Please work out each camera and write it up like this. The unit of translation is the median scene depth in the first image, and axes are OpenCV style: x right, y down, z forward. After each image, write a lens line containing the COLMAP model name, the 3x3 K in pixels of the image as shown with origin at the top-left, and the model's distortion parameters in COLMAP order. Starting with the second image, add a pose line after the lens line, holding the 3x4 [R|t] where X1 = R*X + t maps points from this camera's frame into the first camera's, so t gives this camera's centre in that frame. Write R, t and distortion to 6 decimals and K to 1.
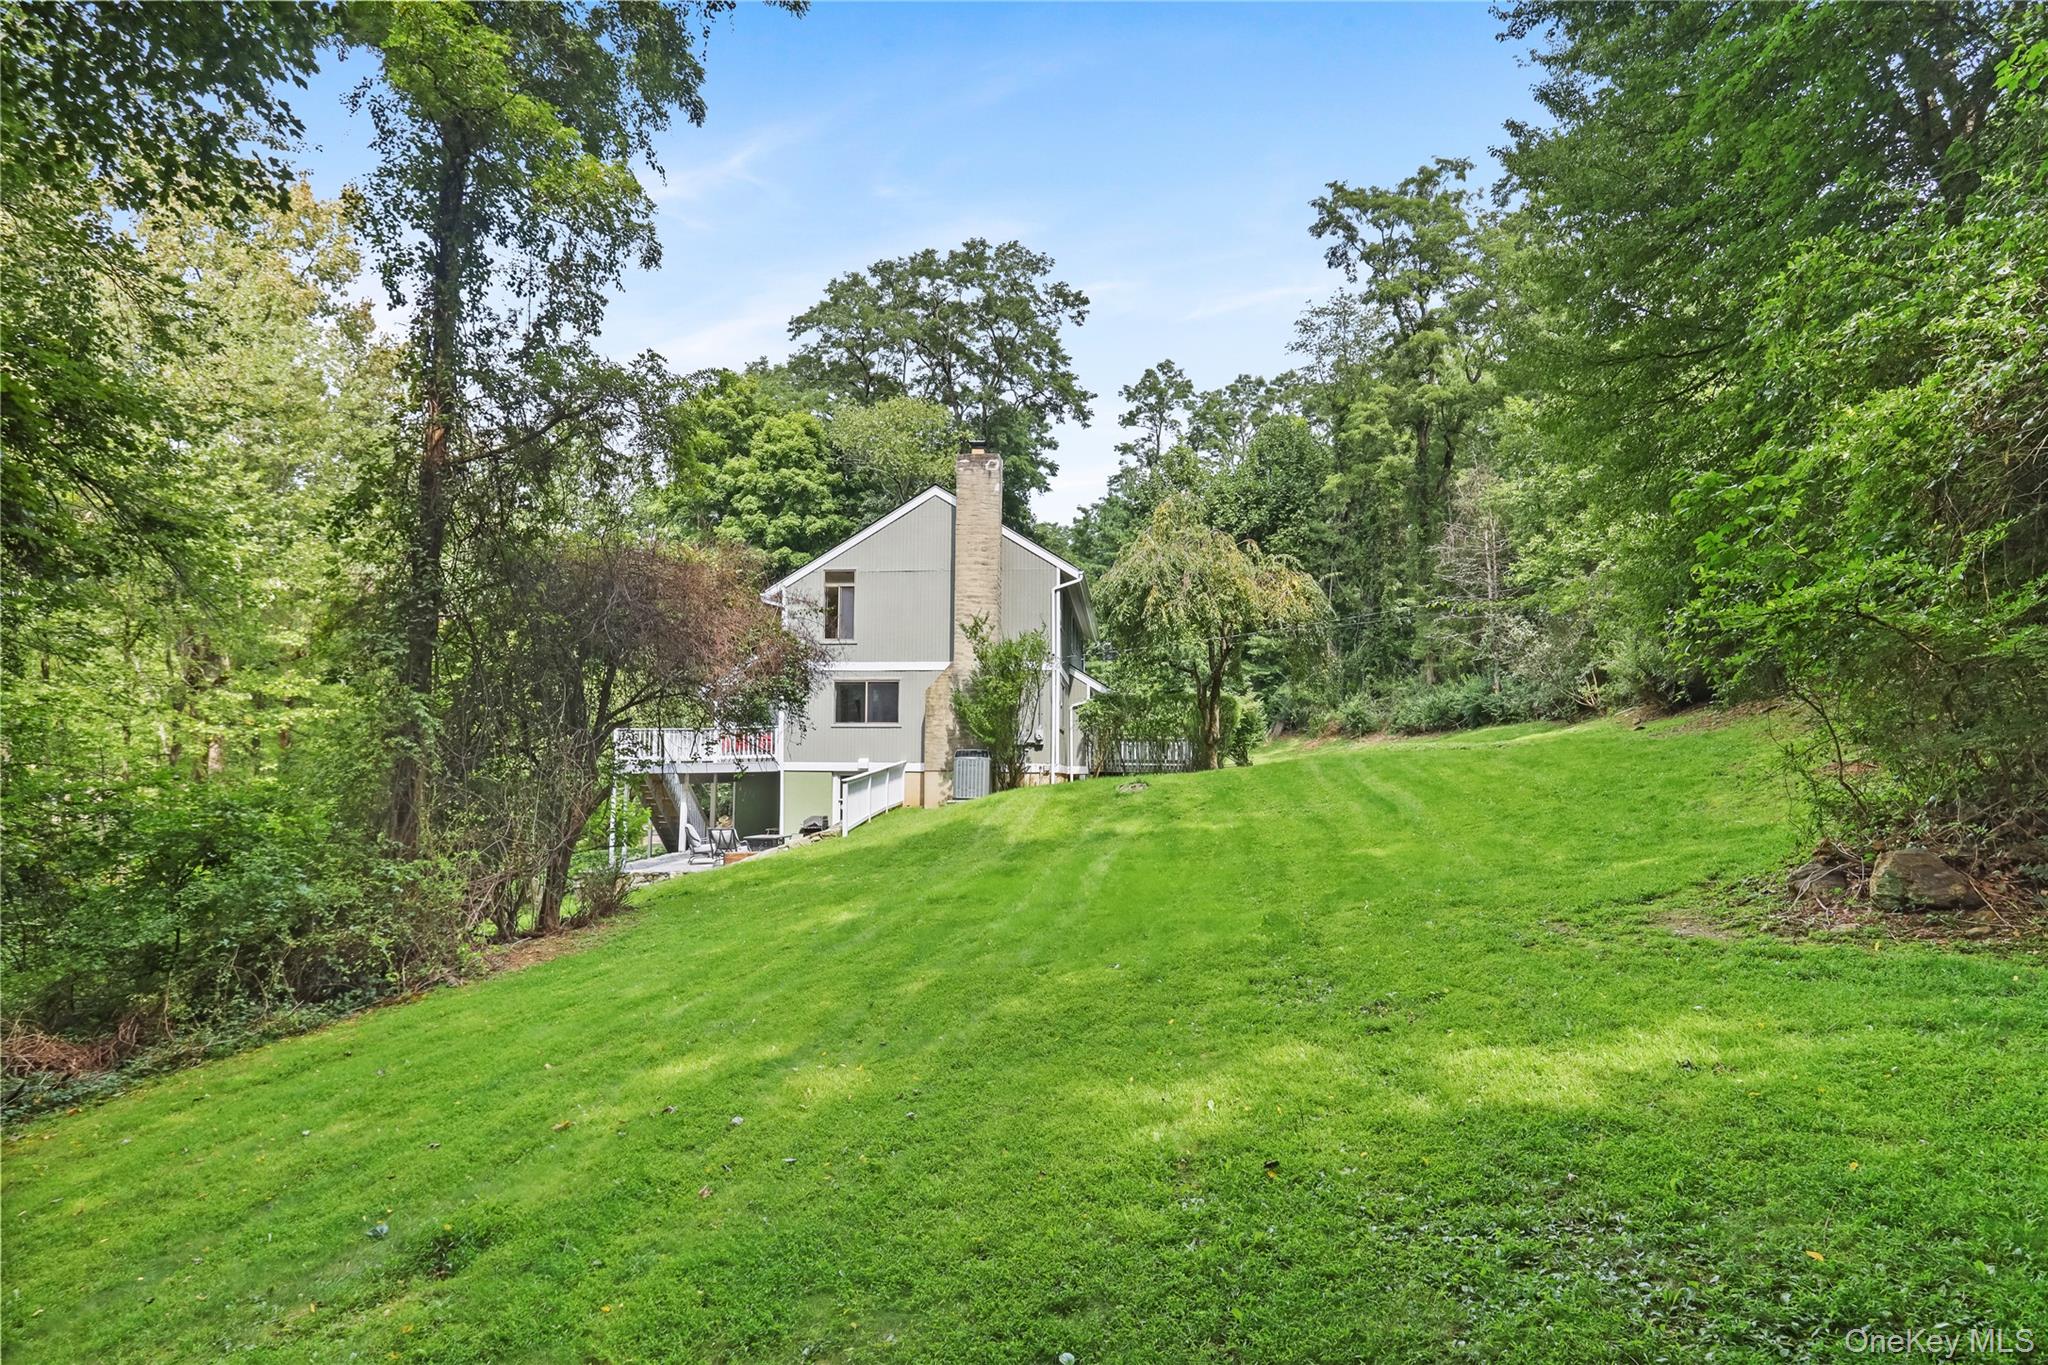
lens RADIAL K [[1228.4, 0, 1024.0], [0, 1228.4, 682.5], [0, 0, 1]] dist [0.000498, 0.000015]
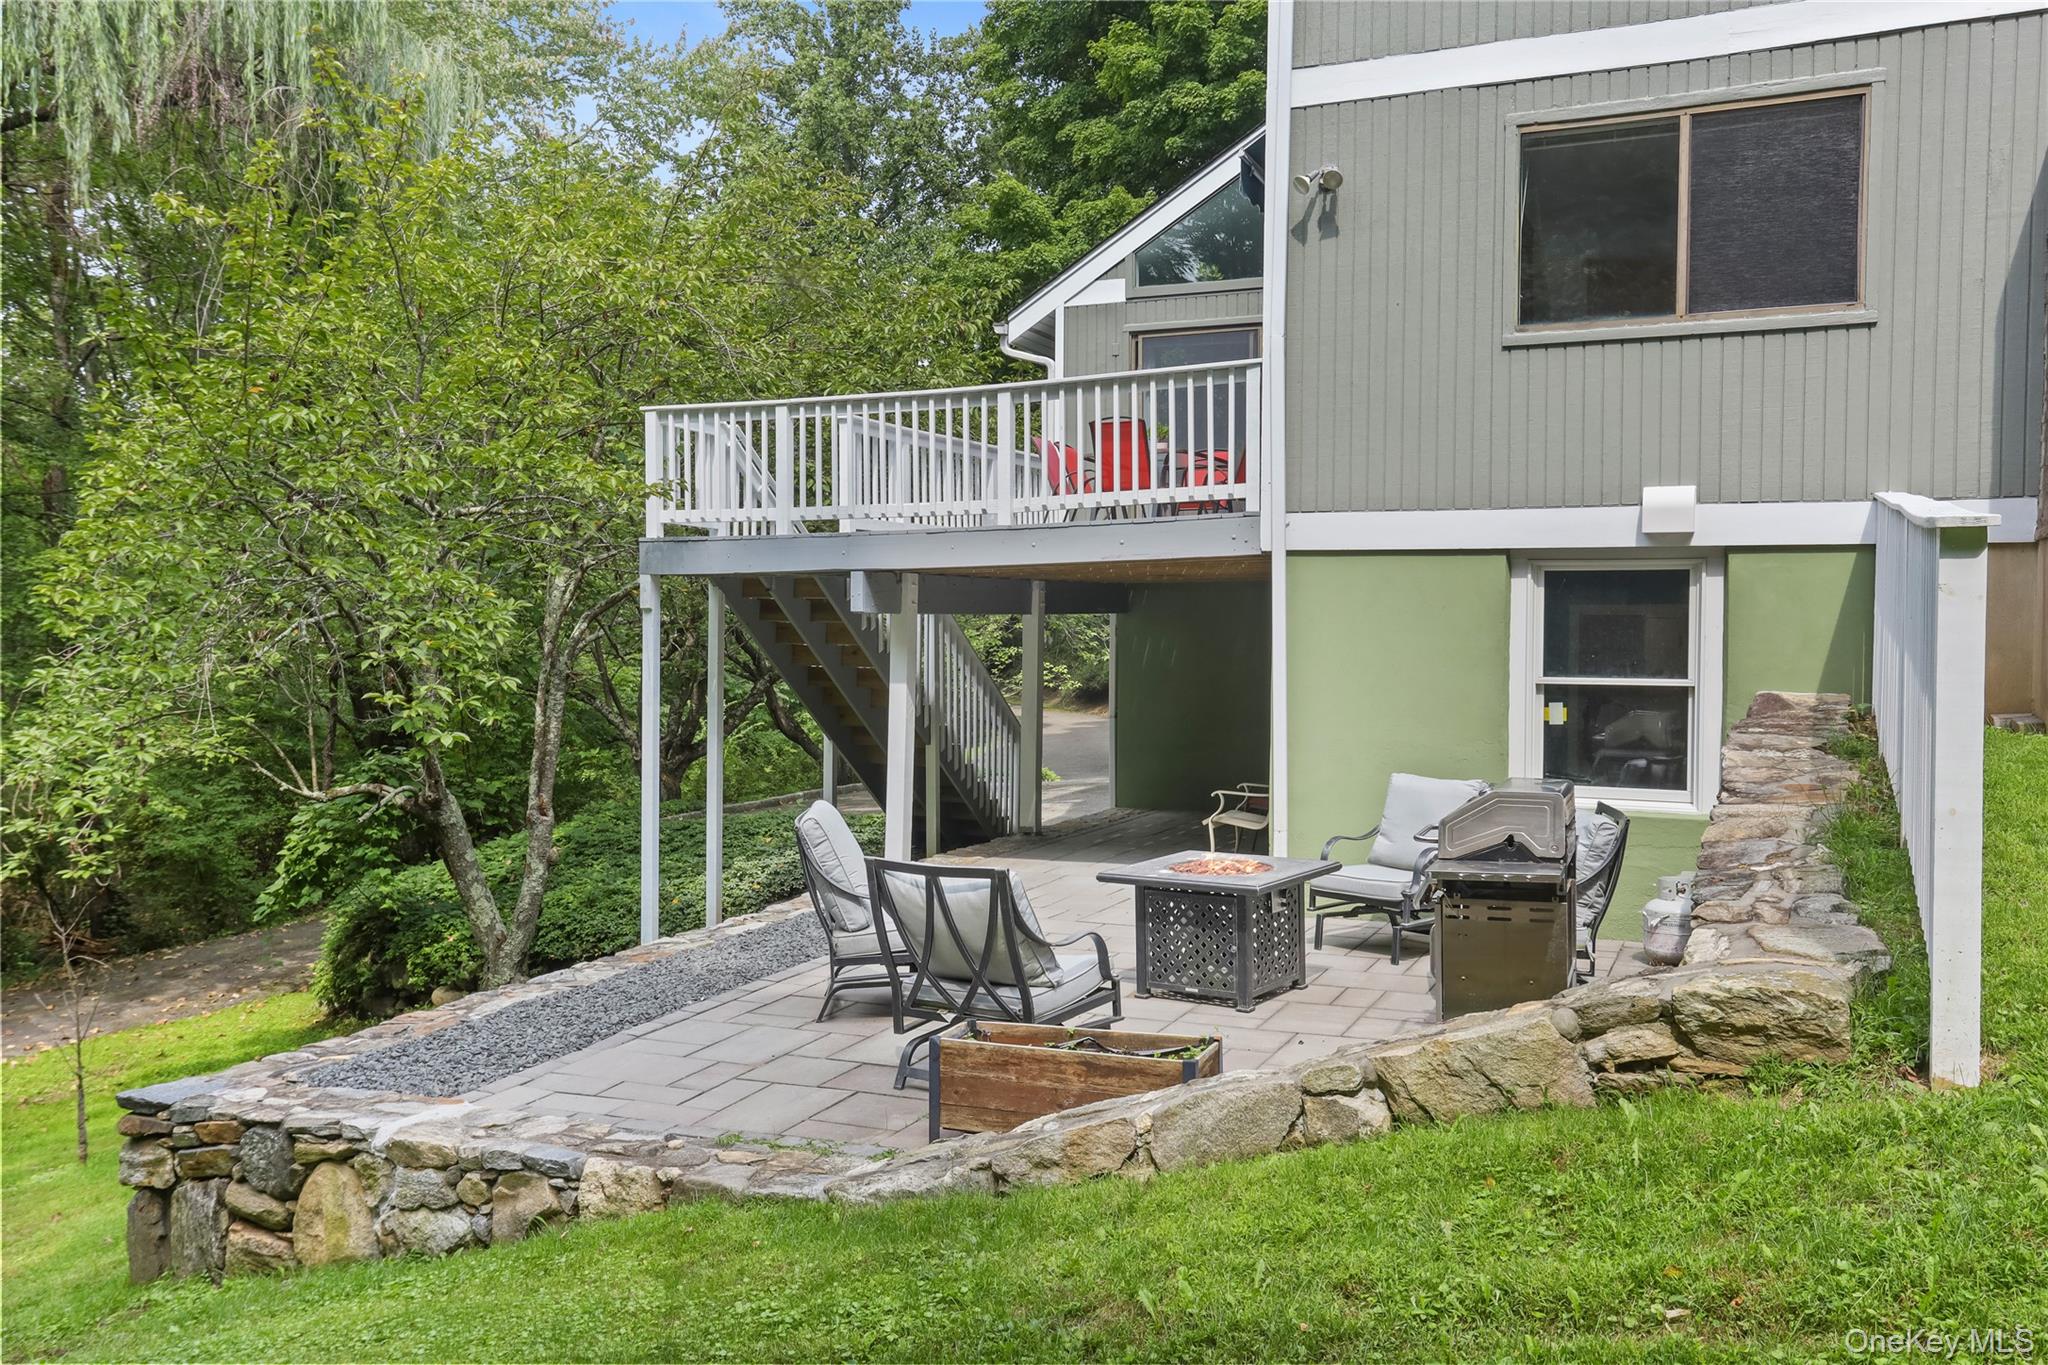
lens RADIAL K [[1677.1, 0, 1024.0], [0, 1677.1, 682.5], [0, 0, 1]] dist [-0.001045, -0.000930]
pose [[0.948900, 0.012138, -0.315343, -0.143386], [0.022613, 0.994076, 0.106306, 0.061894], [0.314765, -0.108005, 0.943005, 0.691363]]
